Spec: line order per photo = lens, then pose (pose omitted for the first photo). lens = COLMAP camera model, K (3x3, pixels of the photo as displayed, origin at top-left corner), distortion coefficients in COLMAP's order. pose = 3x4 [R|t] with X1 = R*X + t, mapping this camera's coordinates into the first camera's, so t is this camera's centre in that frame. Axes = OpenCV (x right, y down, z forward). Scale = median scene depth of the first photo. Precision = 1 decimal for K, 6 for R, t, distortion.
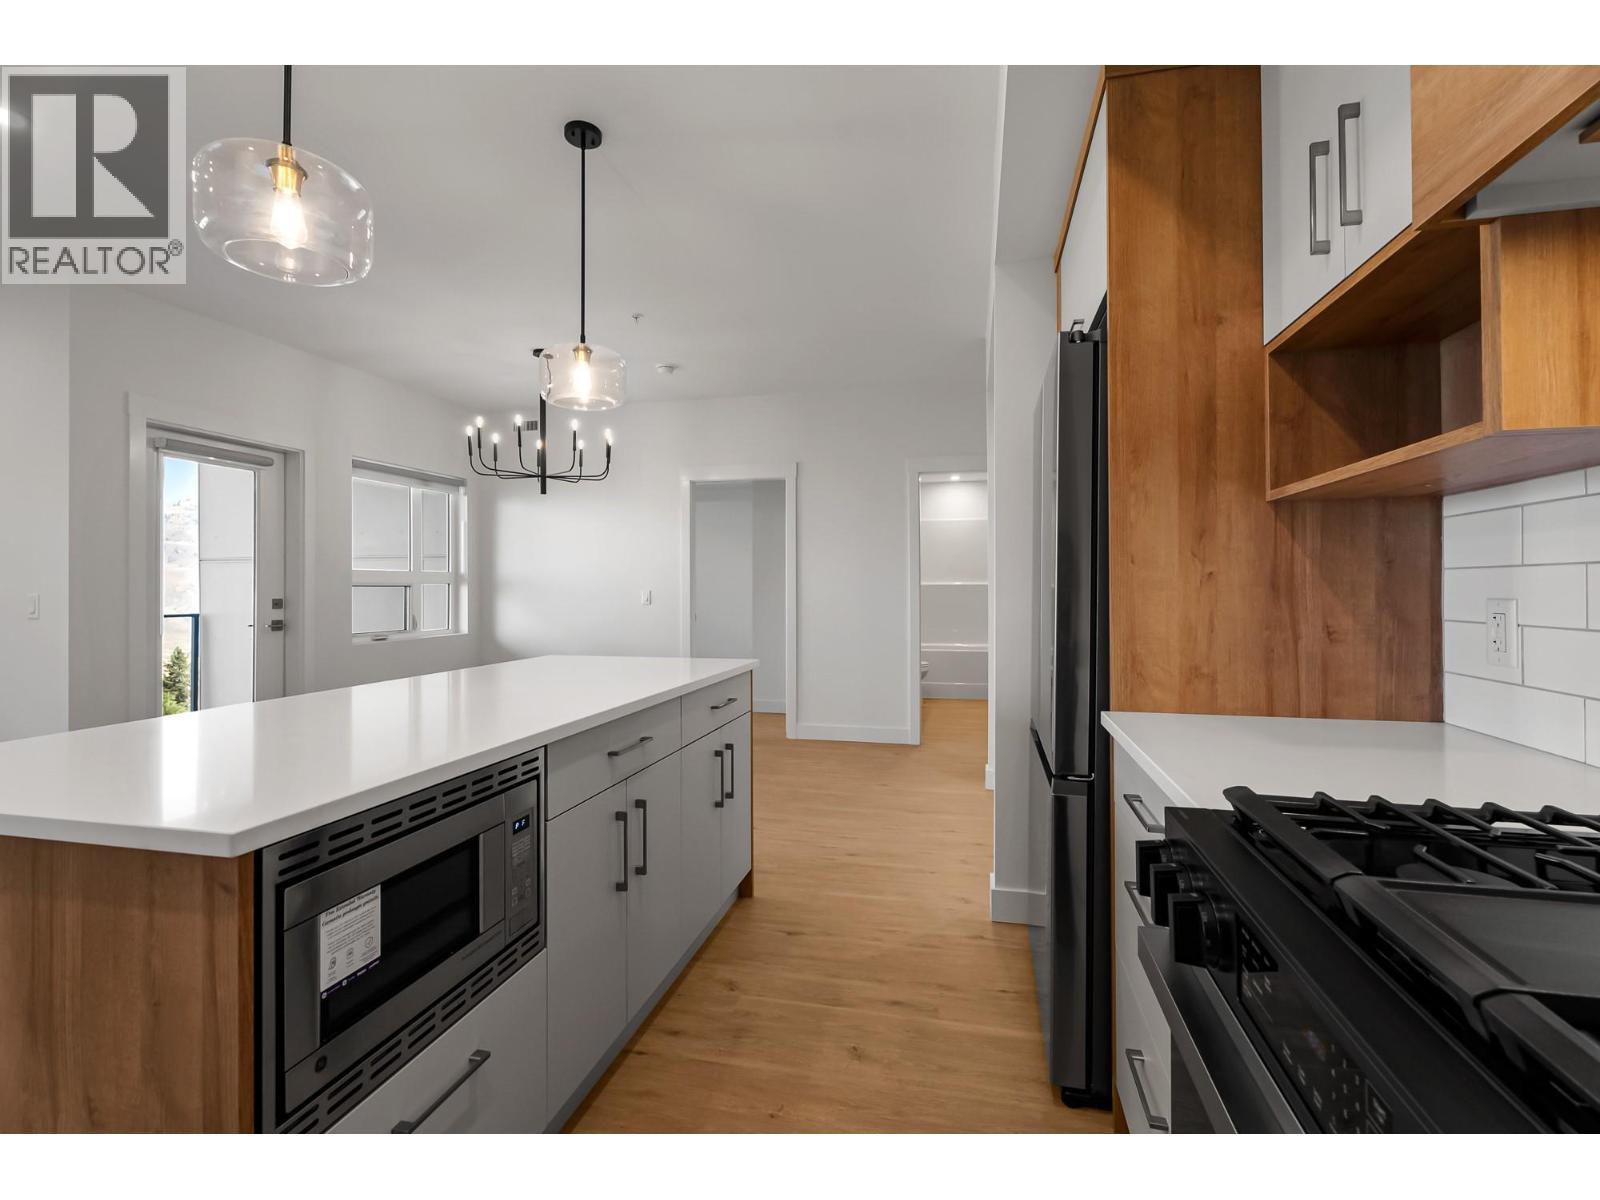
lens RADIAL K [[724.4, 0, 801.5], [0, 724.4, 603.0], [0, 0, 1]] dist [-0.000879, 0.000410]
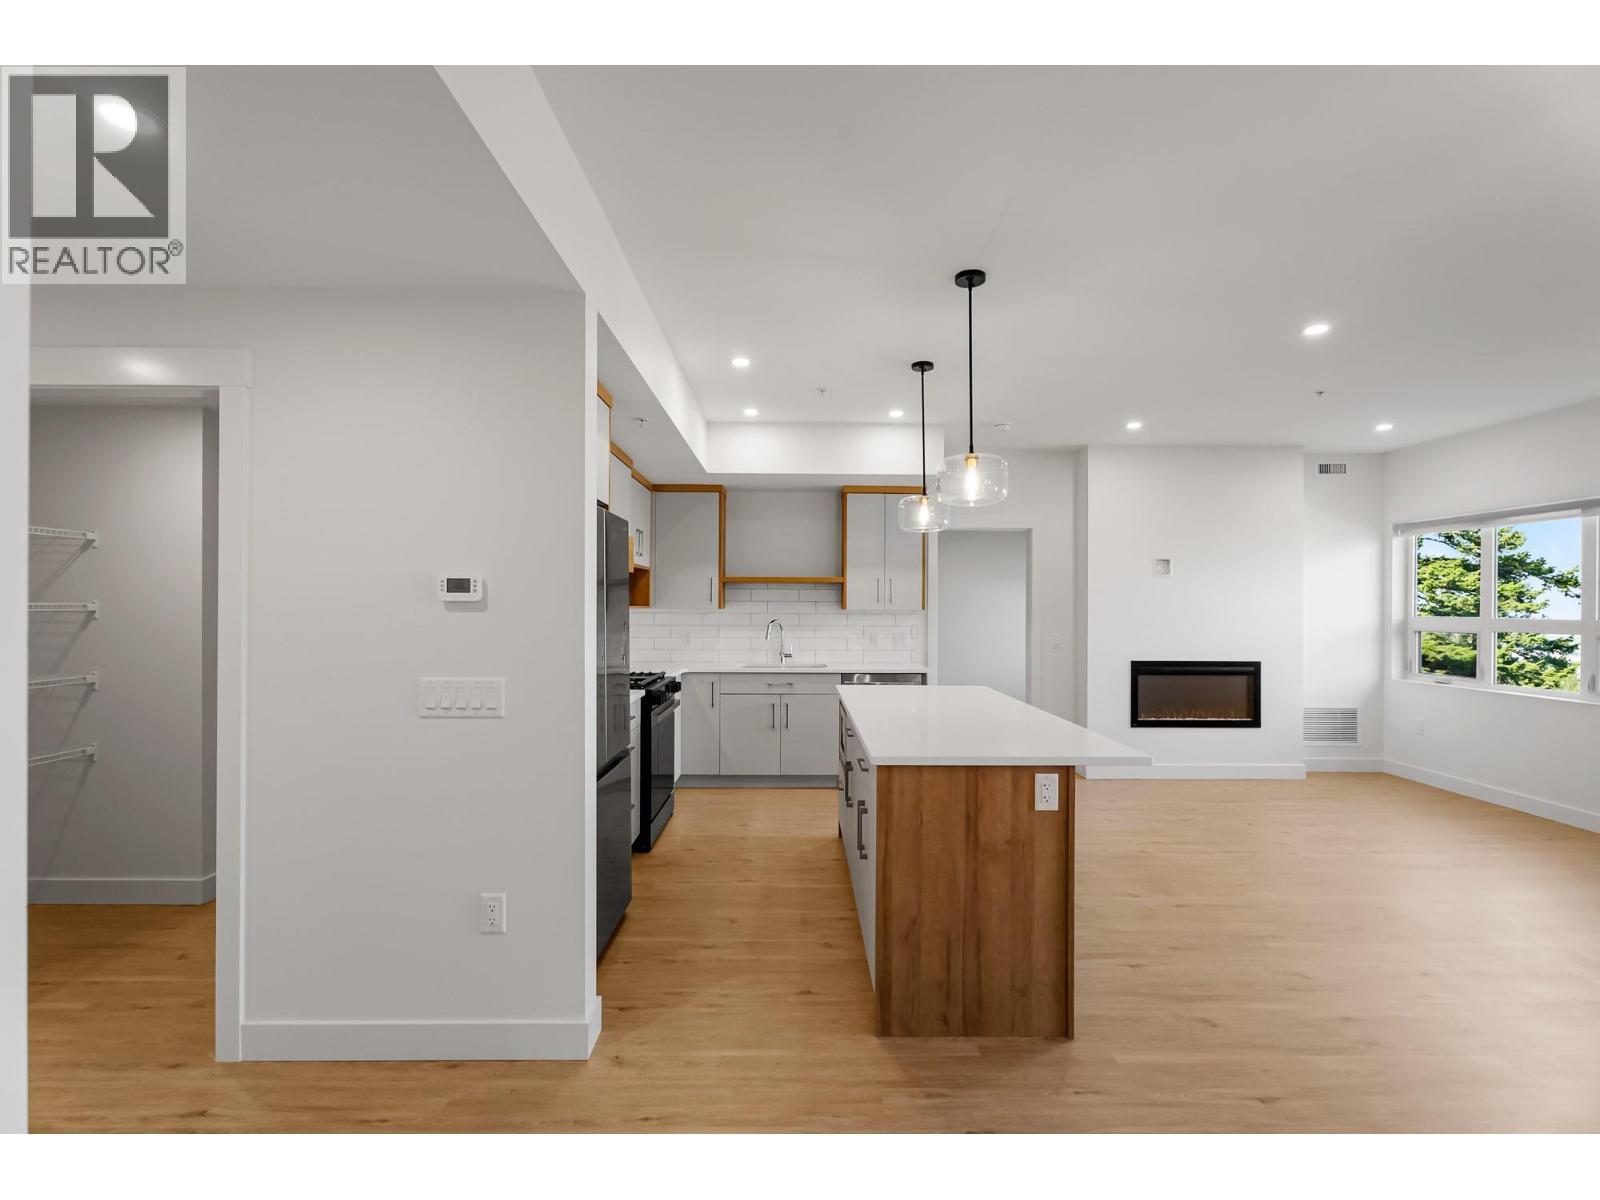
lens RADIAL K [[724.4, 0, 801.5], [0, 724.4, 603.0], [0, 0, 1]] dist [-0.000879, 0.000410]
pose [[-0.970626, 0.009421, -0.240408, 0.279489], [0.006407, 0.999891, 0.013315, -0.137813], [0.240507, 0.011384, -0.970581, 2.344947]]
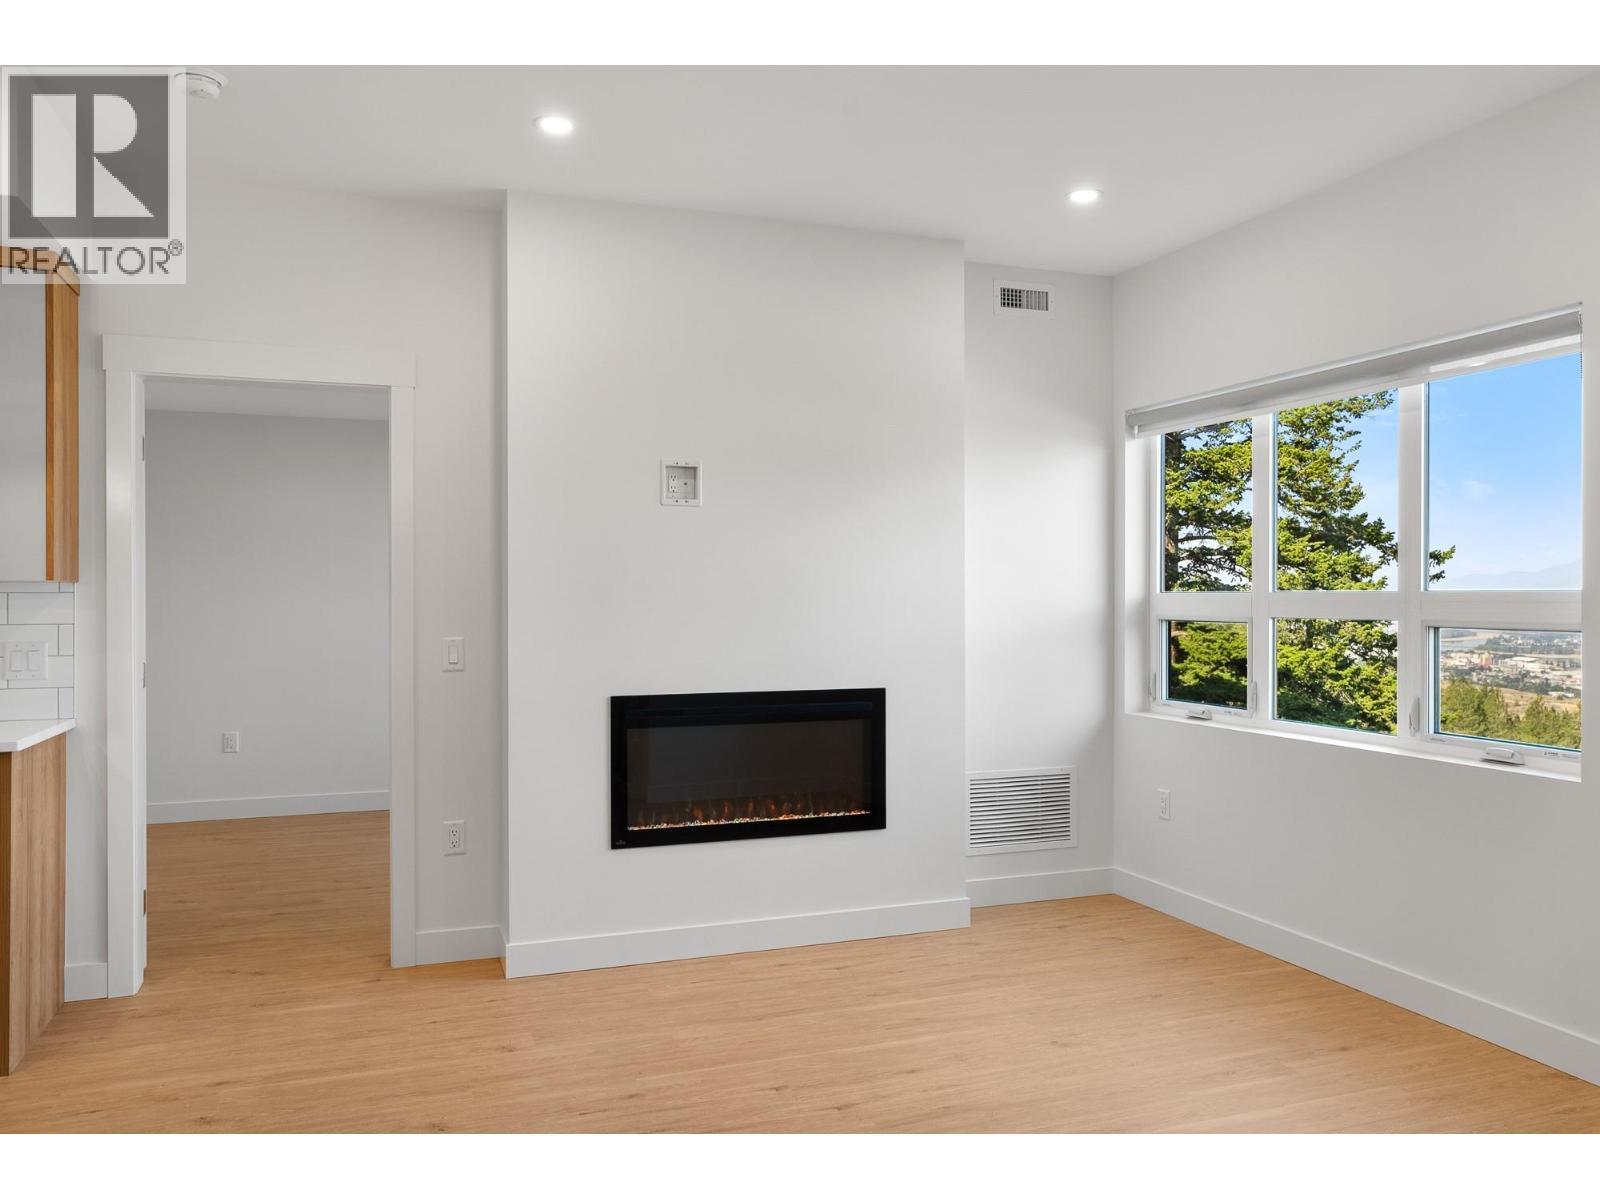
lens RADIAL K [[1201.2, 0, 802.4], [0, 1201.2, 595.9], [0, 0, 1]] dist [-0.002096, 0.006806]
pose [[-0.832900, 0.016655, -0.553172, -0.753040], [0.006814, 0.999780, 0.019842, -0.077843], [0.553381, 0.012757, -0.832831, 1.816788]]
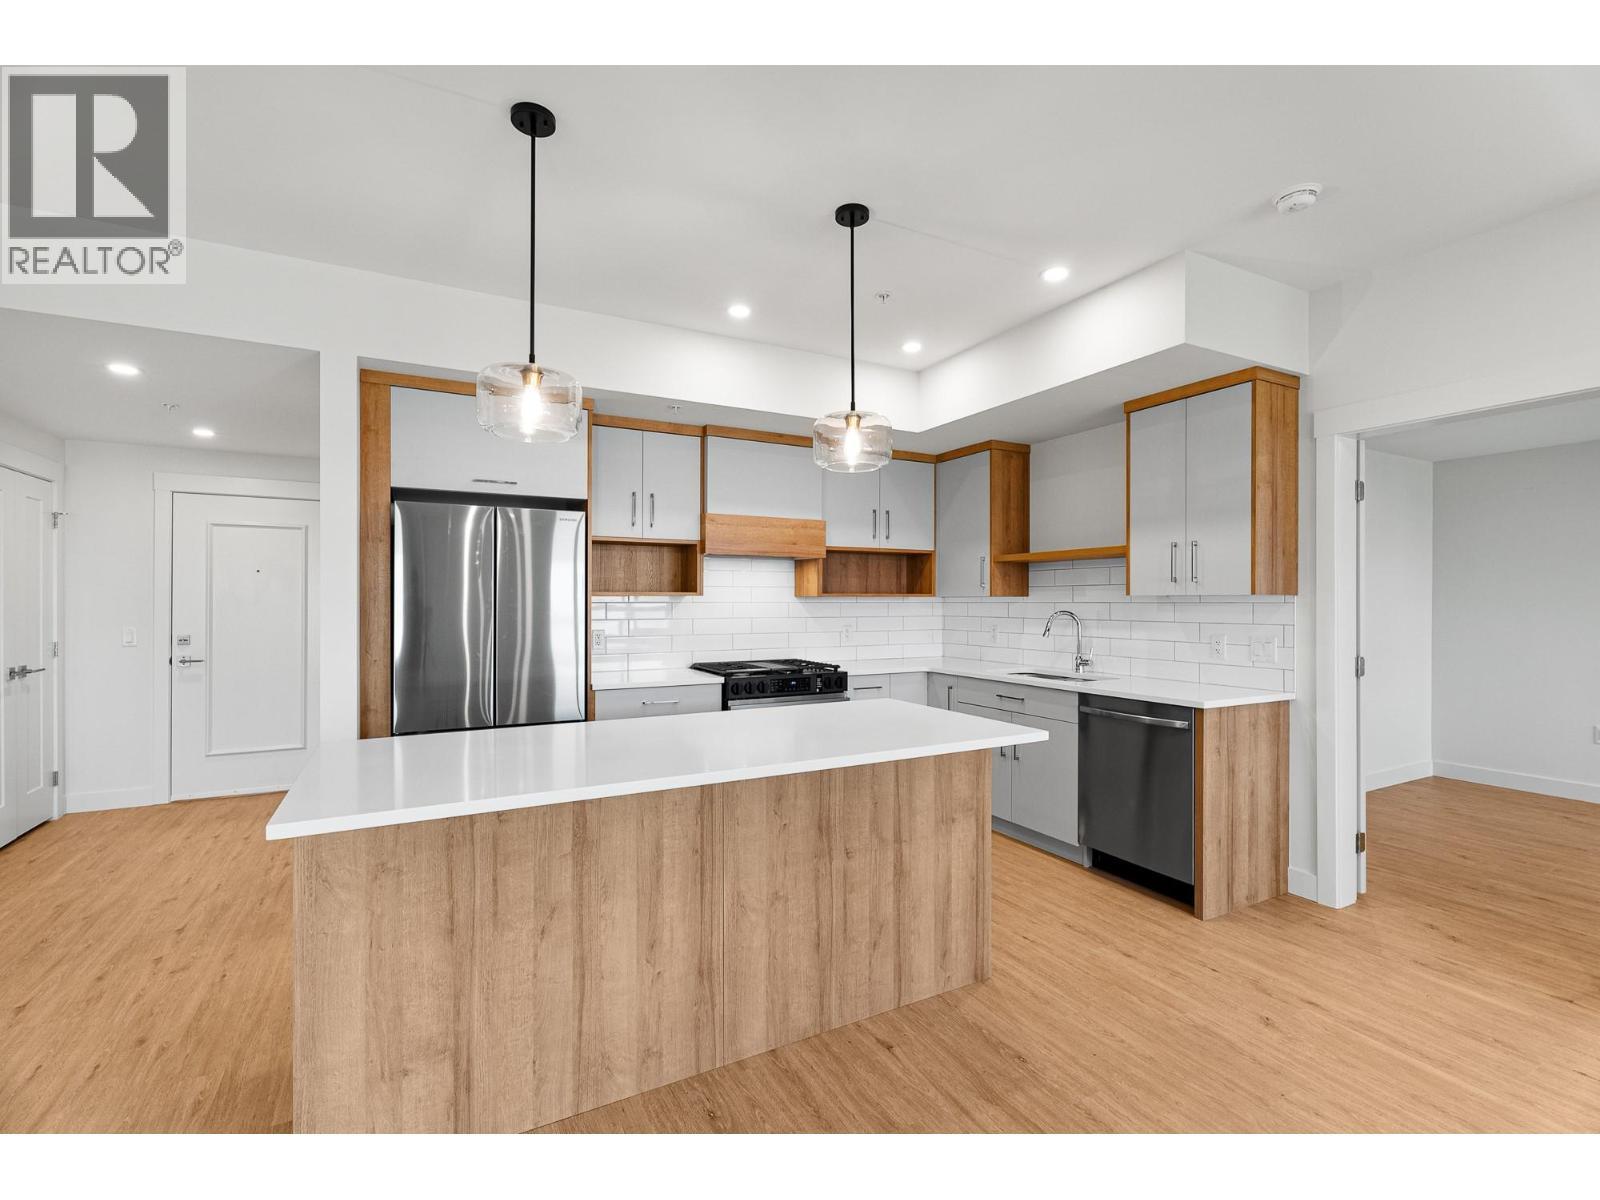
lens RADIAL K [[721.7, 0, 804.9], [0, 721.7, 600.8], [0, 0, 1]] dist [0.002875, 0.000080]
pose [[-0.664316, 0.015828, 0.747284, -1.293250], [0.021052, 0.999775, -0.002461, -0.075958], [-0.747155, 0.014096, -0.664500, 1.483801]]
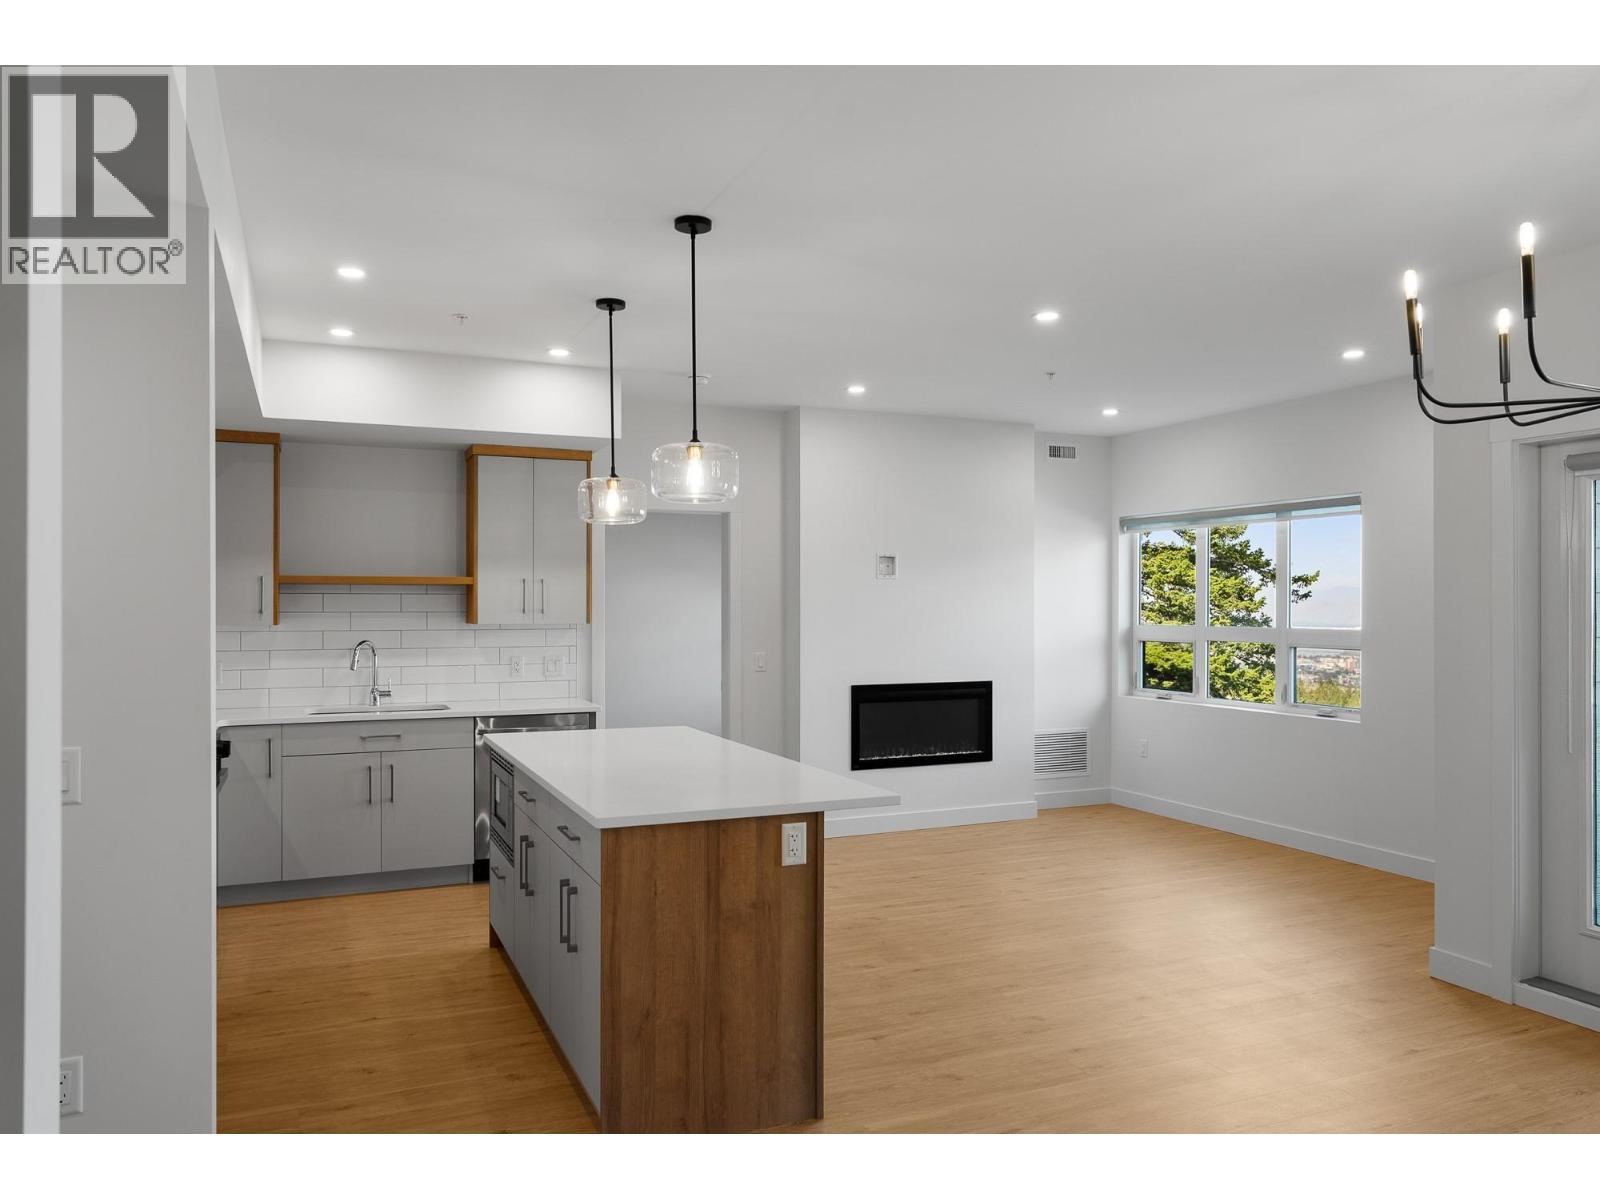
lens RADIAL K [[1126.7, 0, 800.0], [0, 1126.7, 600.0], [0, 0, 1]] dist [-0.016063, 0.001774]
pose [[-0.797566, 0.012184, -0.603108, 0.547204], [0.003312, 0.999869, 0.015819, -0.181148], [0.603222, 0.010619, -0.797502, 2.563271]]
